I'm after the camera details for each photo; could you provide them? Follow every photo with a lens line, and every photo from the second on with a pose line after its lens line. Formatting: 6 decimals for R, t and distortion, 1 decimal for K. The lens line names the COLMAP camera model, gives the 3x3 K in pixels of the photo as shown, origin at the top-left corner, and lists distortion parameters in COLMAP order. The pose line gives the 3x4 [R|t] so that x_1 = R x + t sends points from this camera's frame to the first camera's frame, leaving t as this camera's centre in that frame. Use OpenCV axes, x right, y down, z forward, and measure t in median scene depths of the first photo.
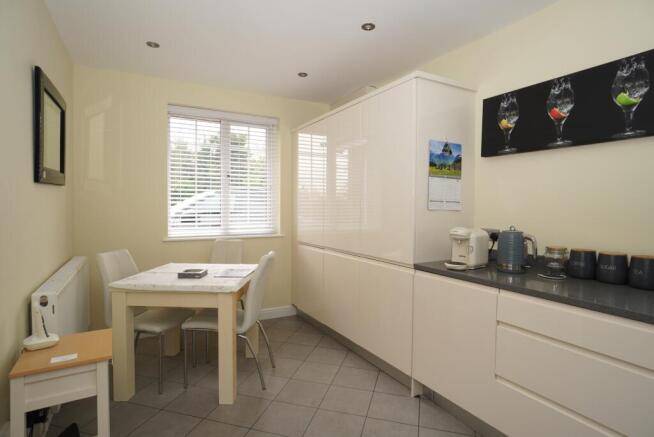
lens RADIAL K [[341.8, 0, 323.7], [0, 341.8, 213.1], [0, 0, 1]] dist [0.007197, 0.000933]
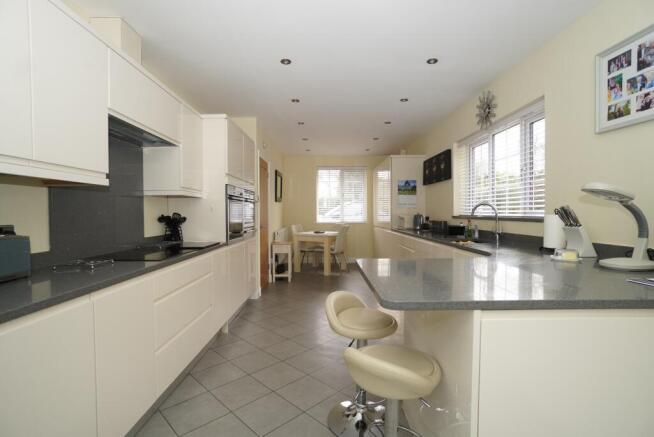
lens RADIAL K [[303.5, 0, 327.9], [0, 303.5, 218.5], [0, 0, 1]] dist [-0.026573, 0.003325]
pose [[0.879377, 0.000852, -0.476126, 0.897780], [-0.001715, 0.999998, -0.001377, 0.071551], [0.476123, 0.002027, 0.879376, -1.188529]]
